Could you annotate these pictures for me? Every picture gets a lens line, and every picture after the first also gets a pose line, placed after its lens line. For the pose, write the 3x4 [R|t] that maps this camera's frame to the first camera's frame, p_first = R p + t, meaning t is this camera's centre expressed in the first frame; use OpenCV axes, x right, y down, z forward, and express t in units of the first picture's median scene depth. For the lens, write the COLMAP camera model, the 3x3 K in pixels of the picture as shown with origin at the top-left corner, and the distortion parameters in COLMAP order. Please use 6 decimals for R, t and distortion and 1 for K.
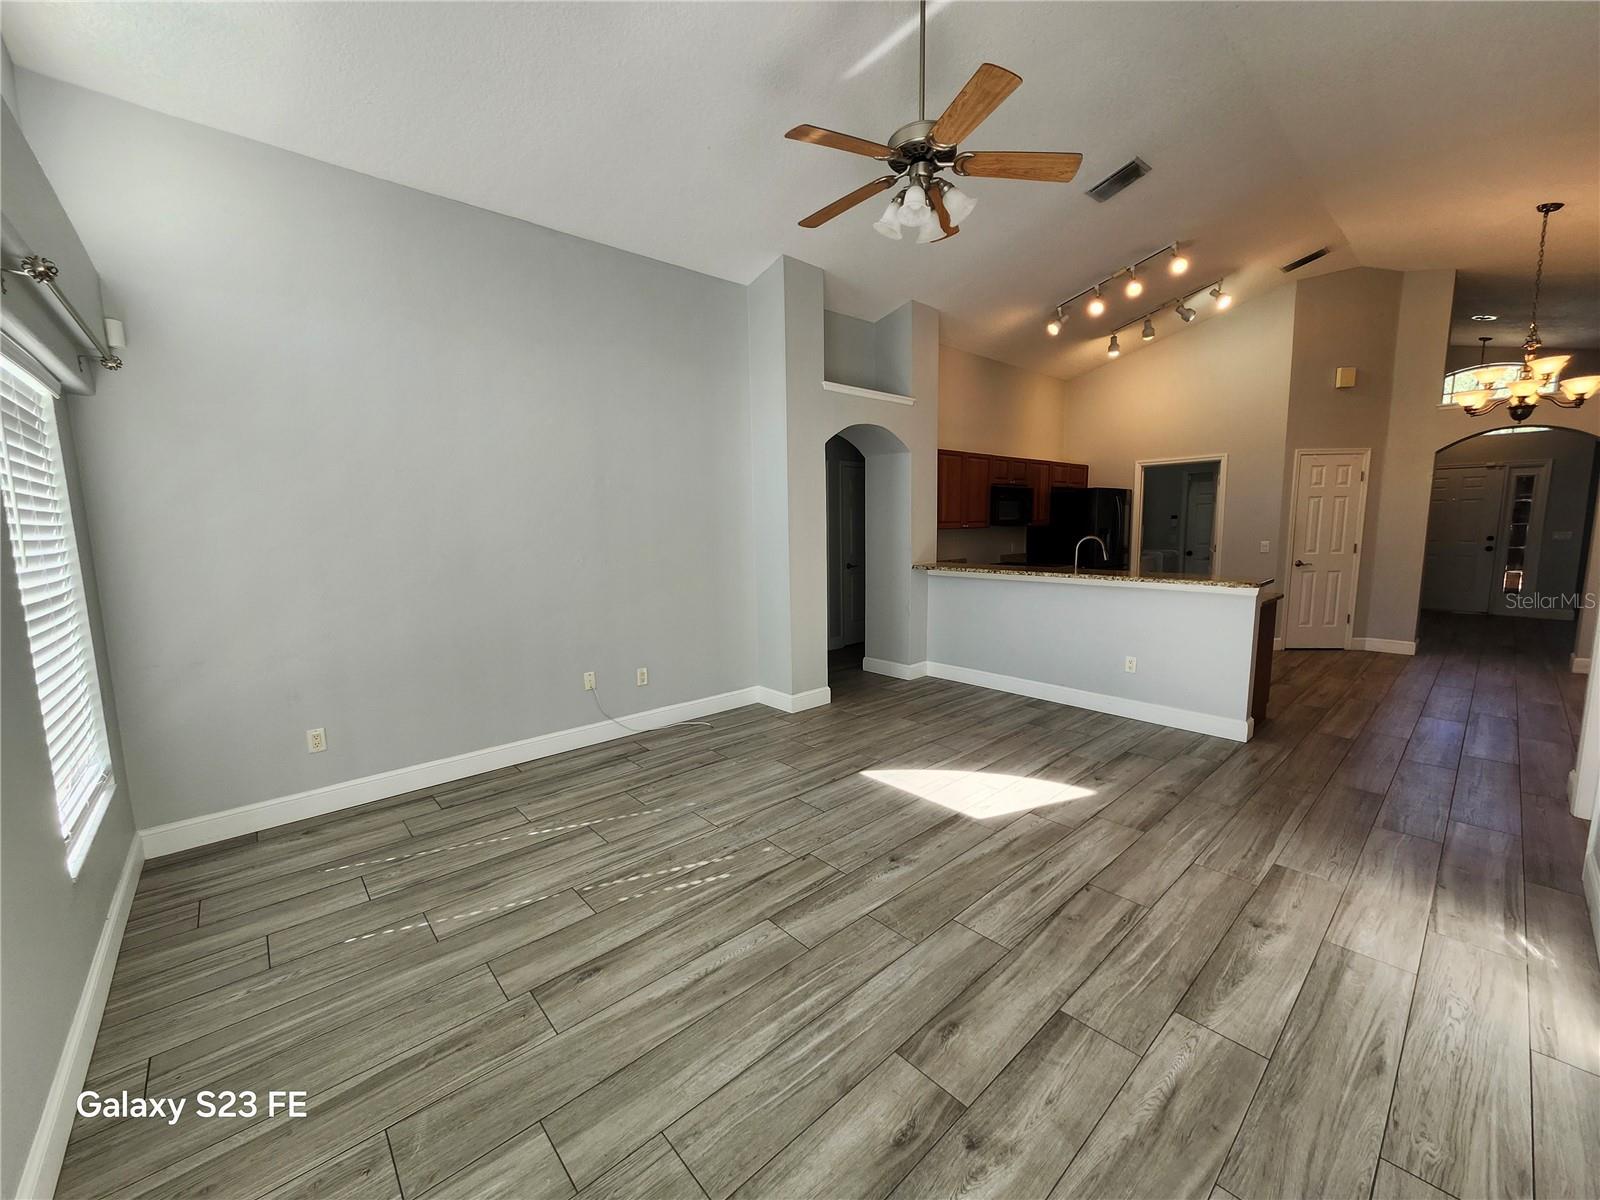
lens RADIAL K [[630.5, 0, 800.1], [0, 630.5, 598.3], [0, 0, 1]] dist [-0.001979, -0.001312]
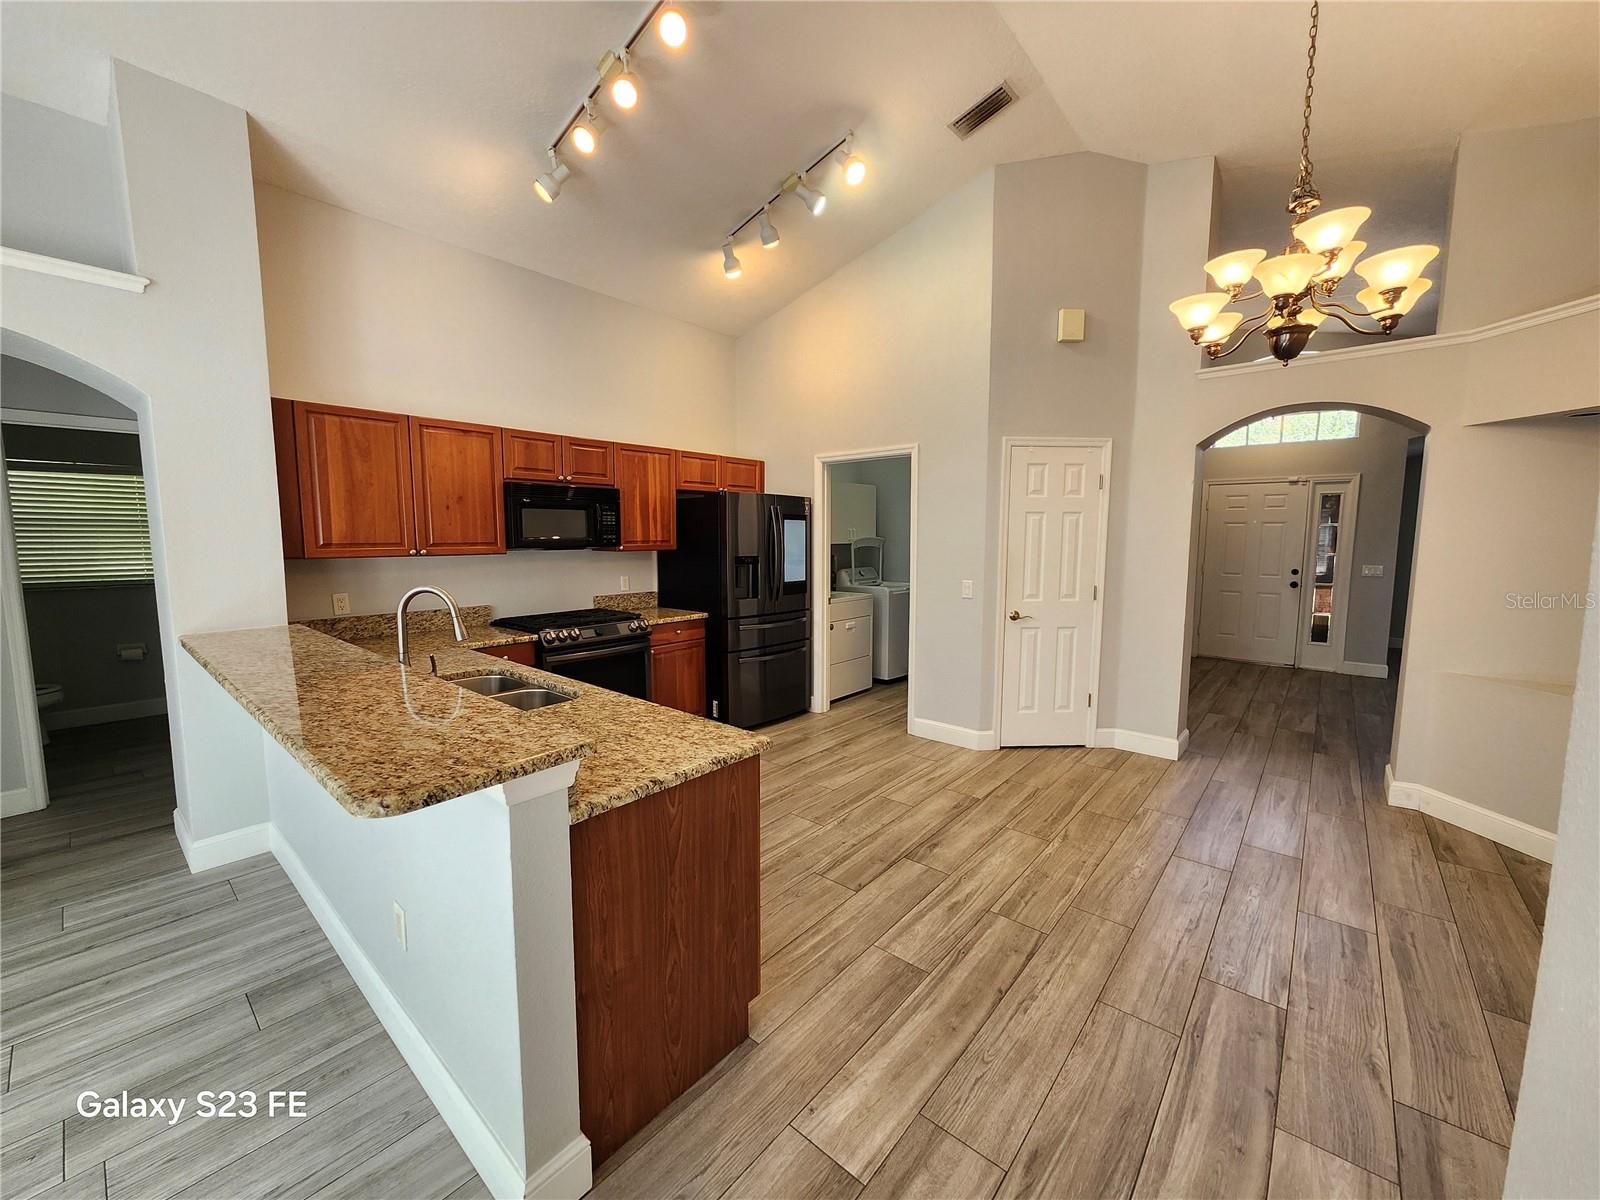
lens RADIAL K [[630.5, 0, 798.2], [0, 630.5, 597.8], [0, 0, 1]] dist [-0.001979, -0.001312]
pose [[0.990422, 0.002318, 0.138055, 0.483295], [0.000952, 0.999721, -0.023613, -0.058508], [-0.138071, 0.023518, 0.990143, 0.392987]]
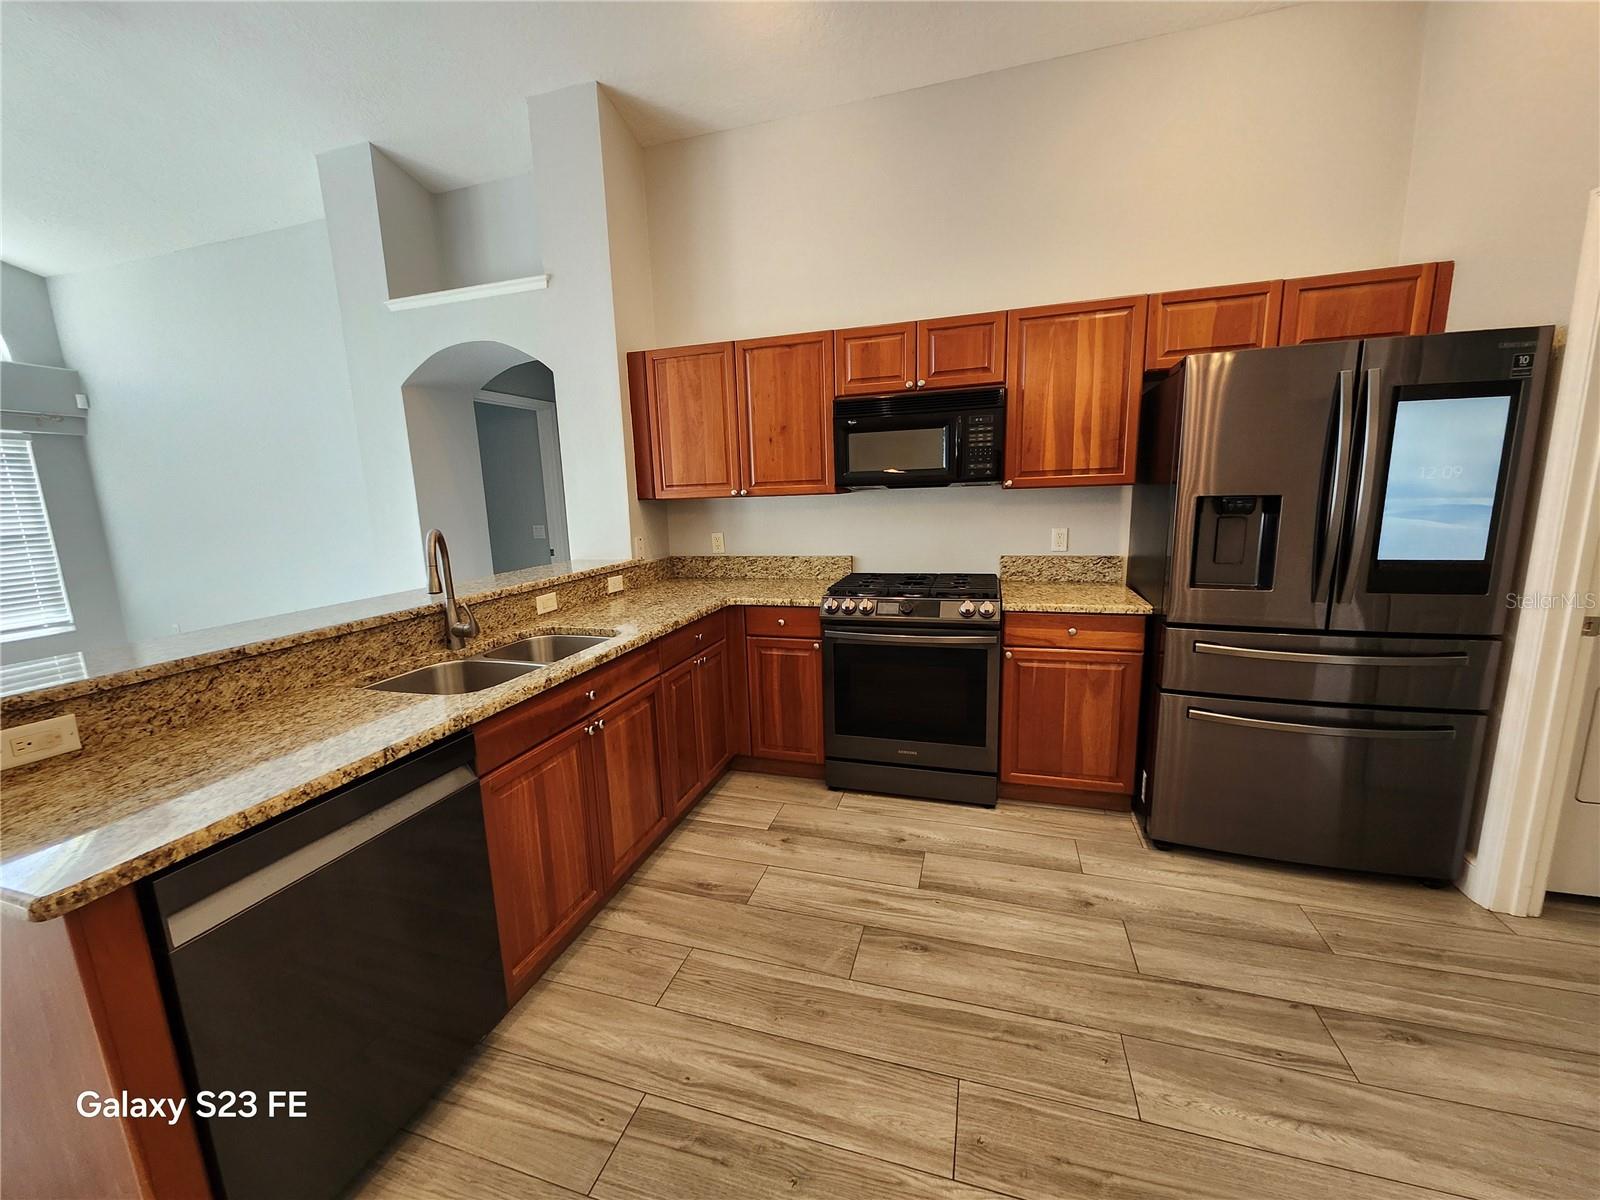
lens RADIAL K [[630.5, 0, 790.1], [0, 630.5, 596.7], [0, 0, 1]] dist [-0.001979, -0.001312]
pose [[0.505887, 0.146057, -0.850145, 0.683724], [-0.078878, 0.989264, 0.123021, -0.091794], [0.858986, 0.004823, 0.511976, 0.732038]]
